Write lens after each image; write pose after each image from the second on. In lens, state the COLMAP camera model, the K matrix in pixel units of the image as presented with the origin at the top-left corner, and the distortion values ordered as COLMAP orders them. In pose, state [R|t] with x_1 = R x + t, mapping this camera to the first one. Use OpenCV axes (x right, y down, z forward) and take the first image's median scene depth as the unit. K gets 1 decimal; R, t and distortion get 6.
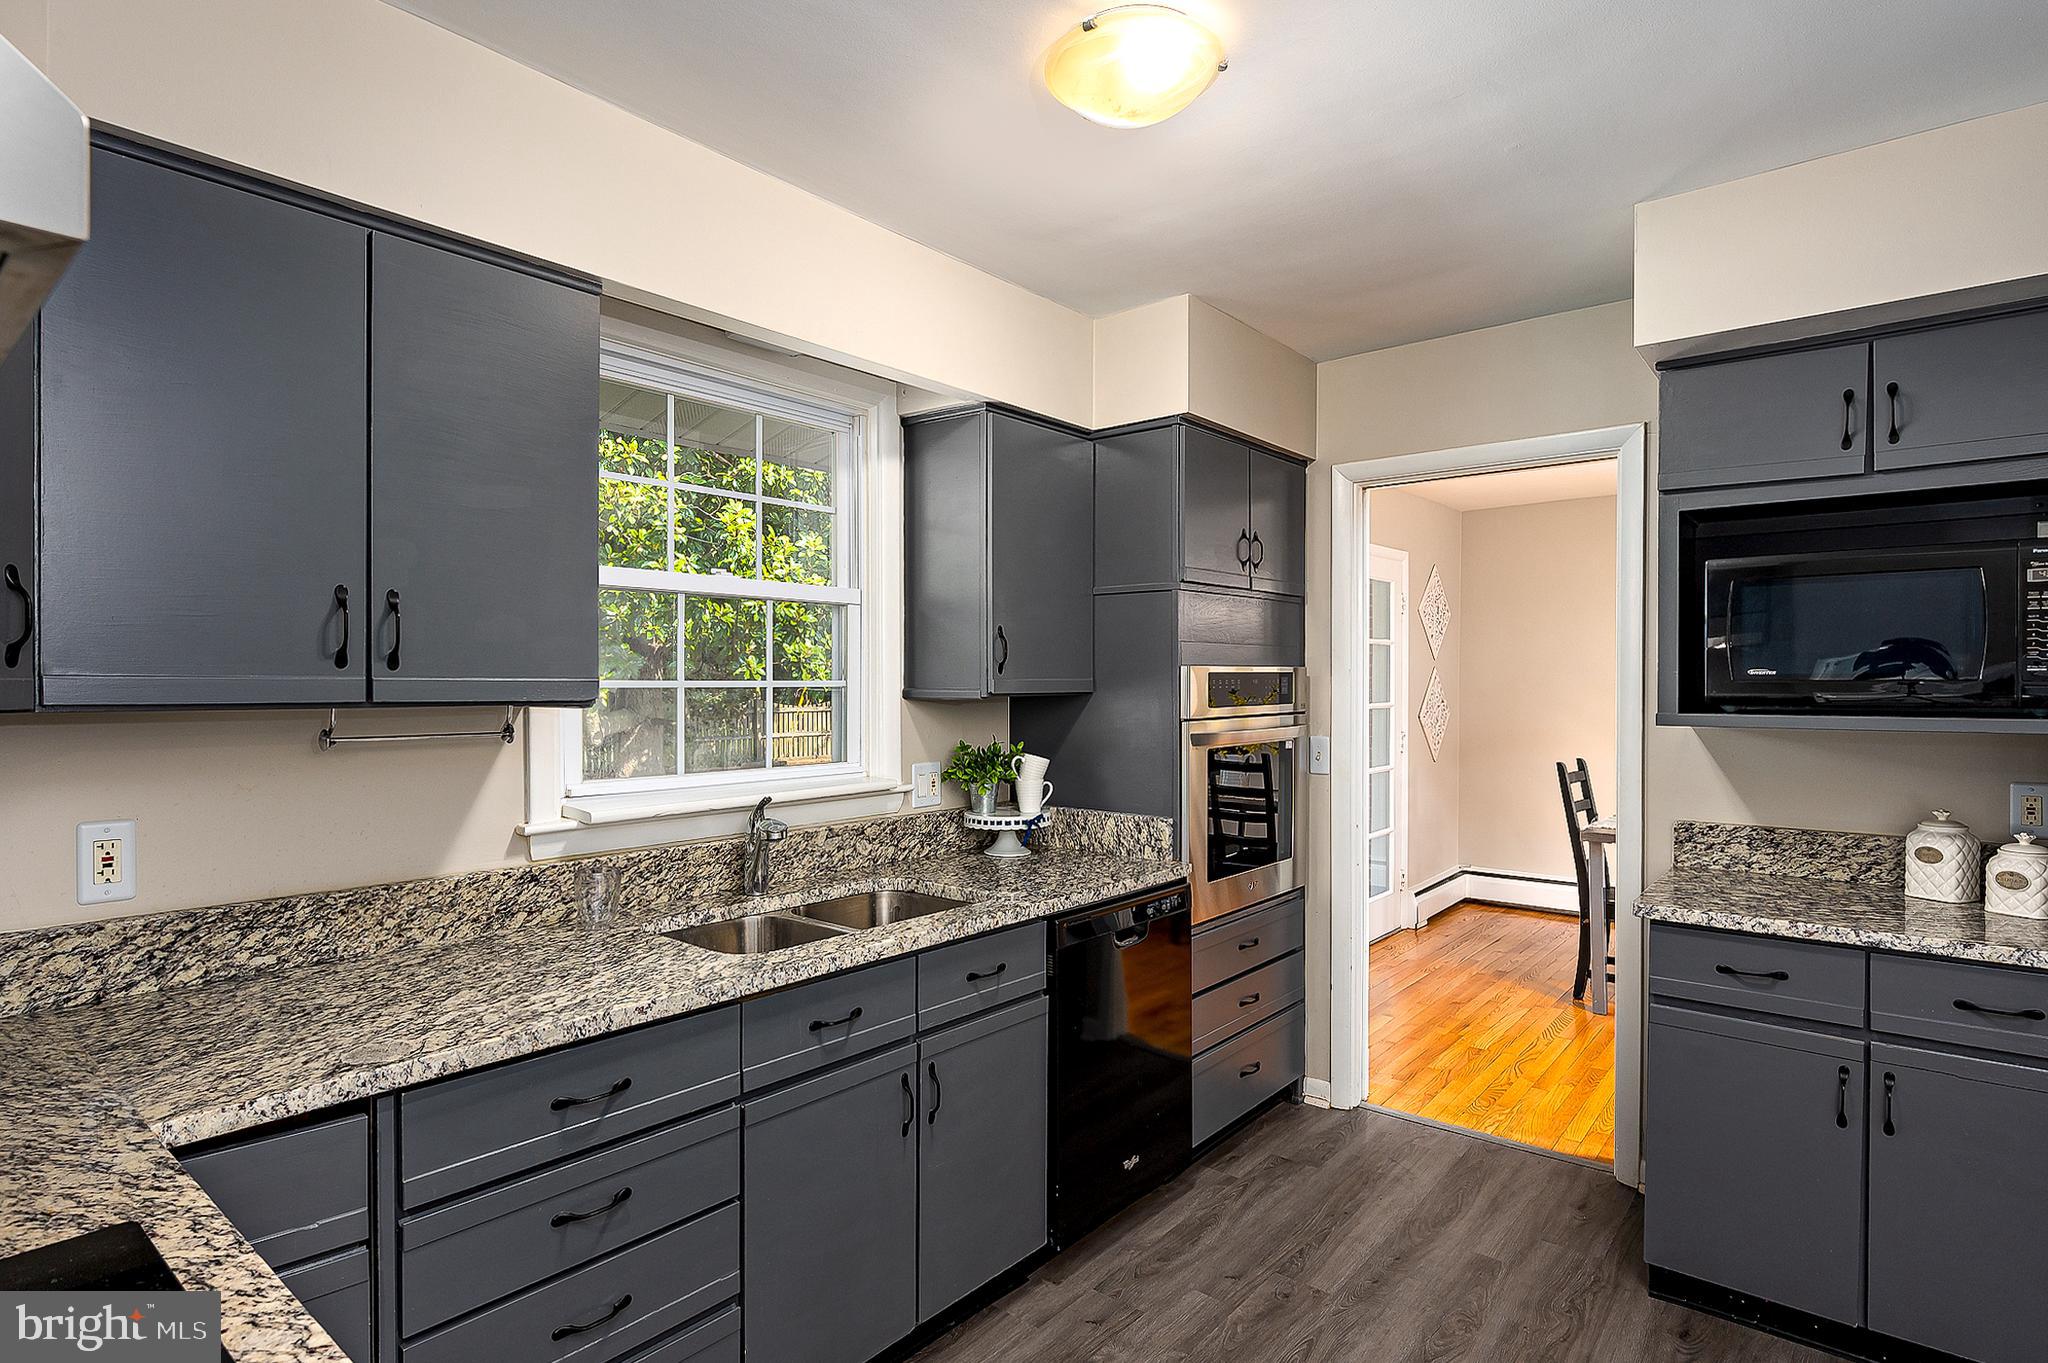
lens RADIAL K [[1050.2, 0, 971.3], [0, 1050.2, 685.8], [0, 0, 1]] dist [-0.001971, -0.000358]
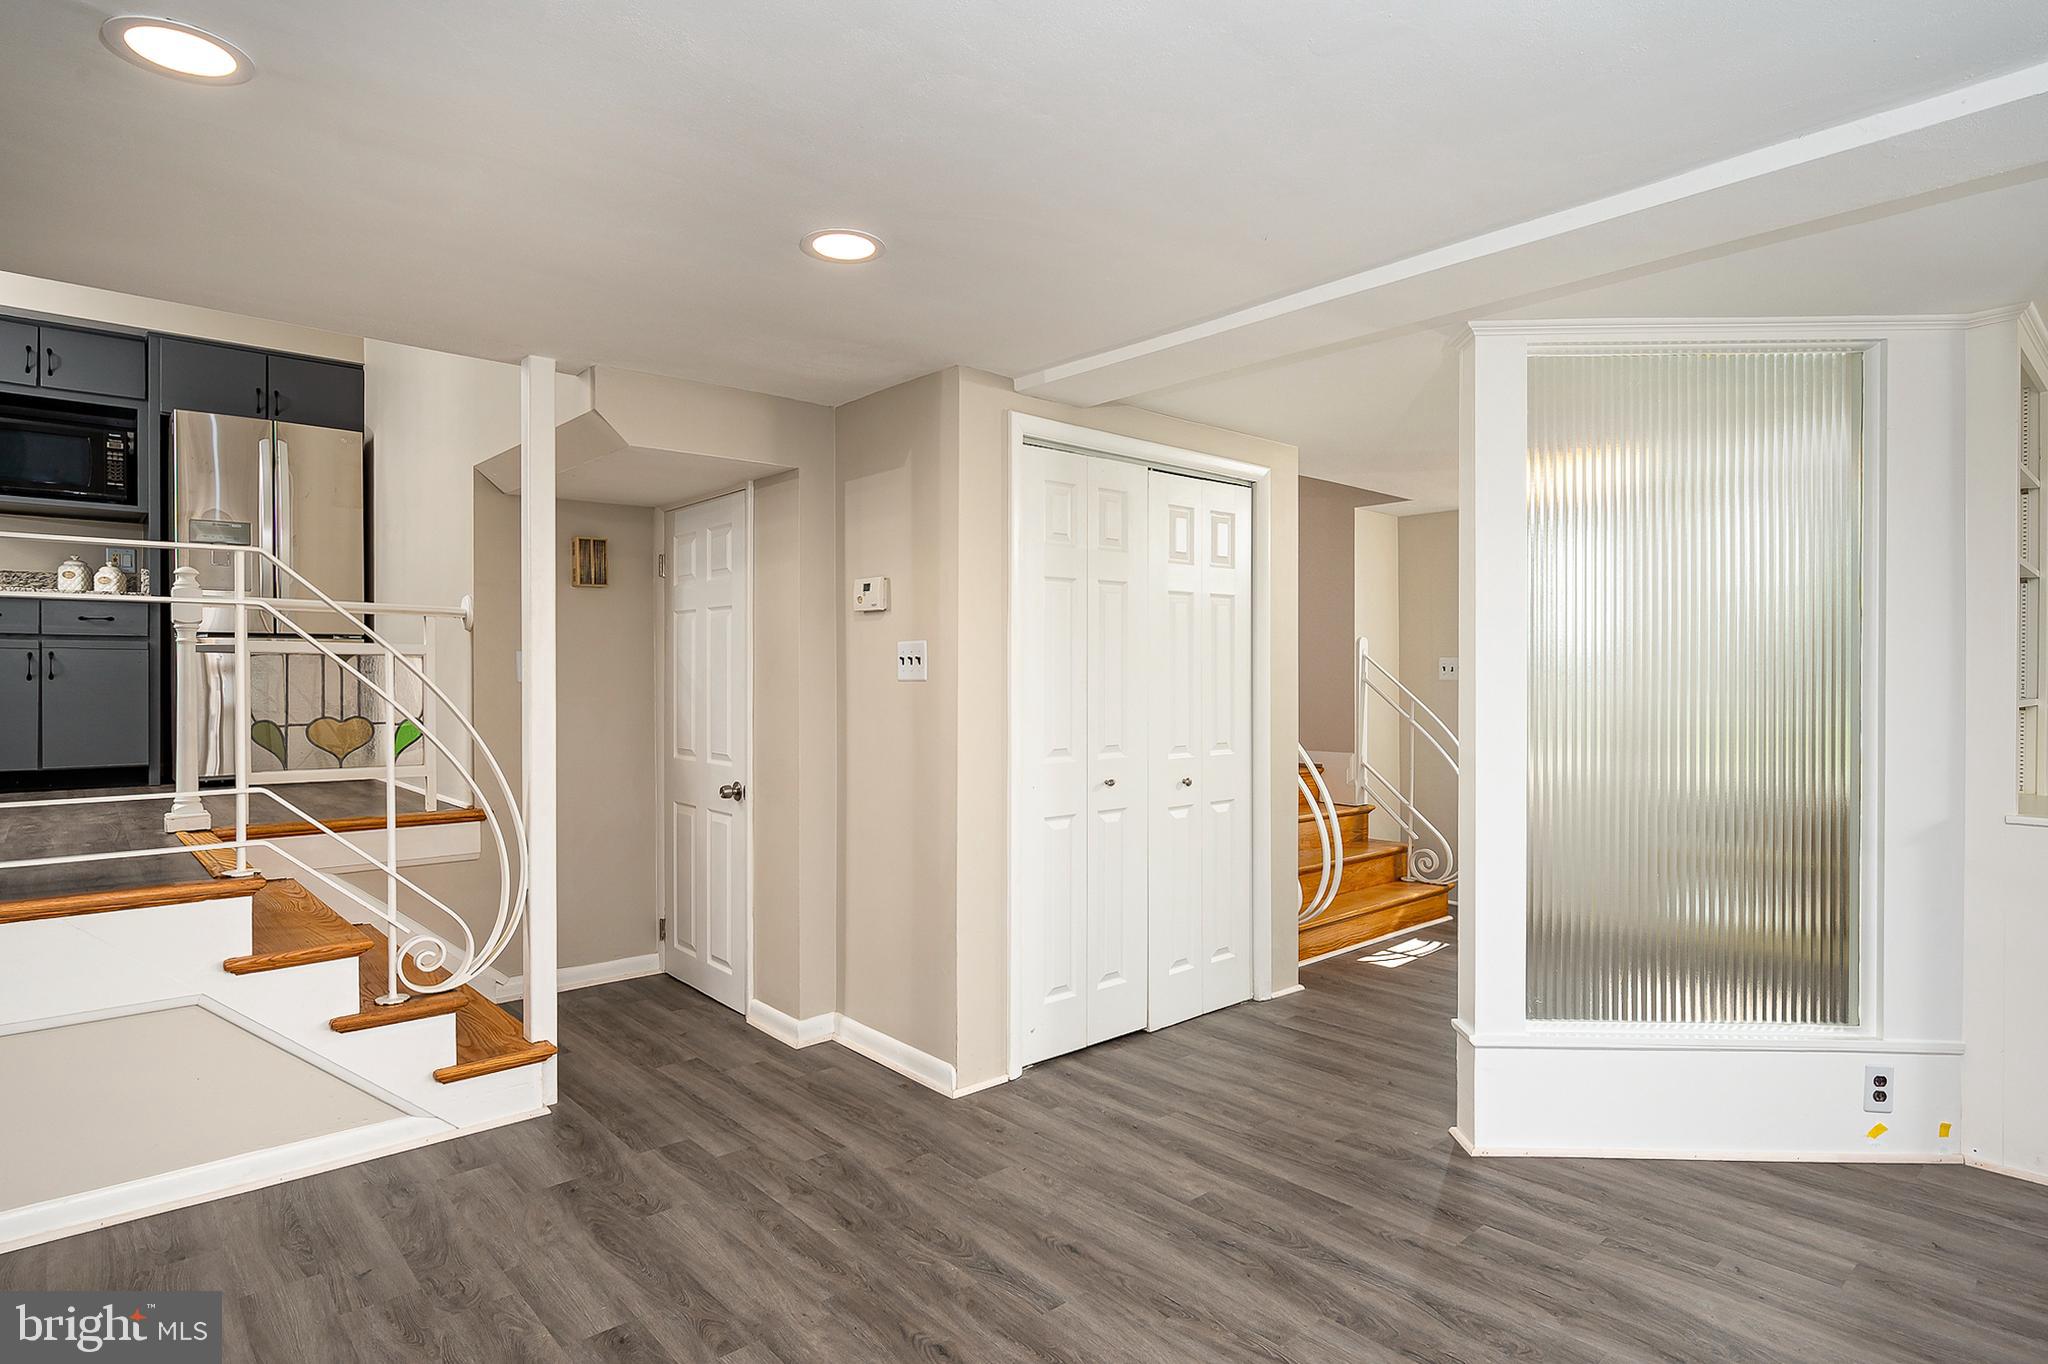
lens RADIAL K [[1076.1, 0, 1024.0], [0, 1076.1, 682.0], [0, 0, 1]] dist [0.000740, 0.000217]
pose [[0.115541, -0.005180, 0.993289, -1.170004], [0.005077, 0.999976, 0.004624, 0.423586], [-0.993290, 0.004509, 0.115565, -1.331482]]
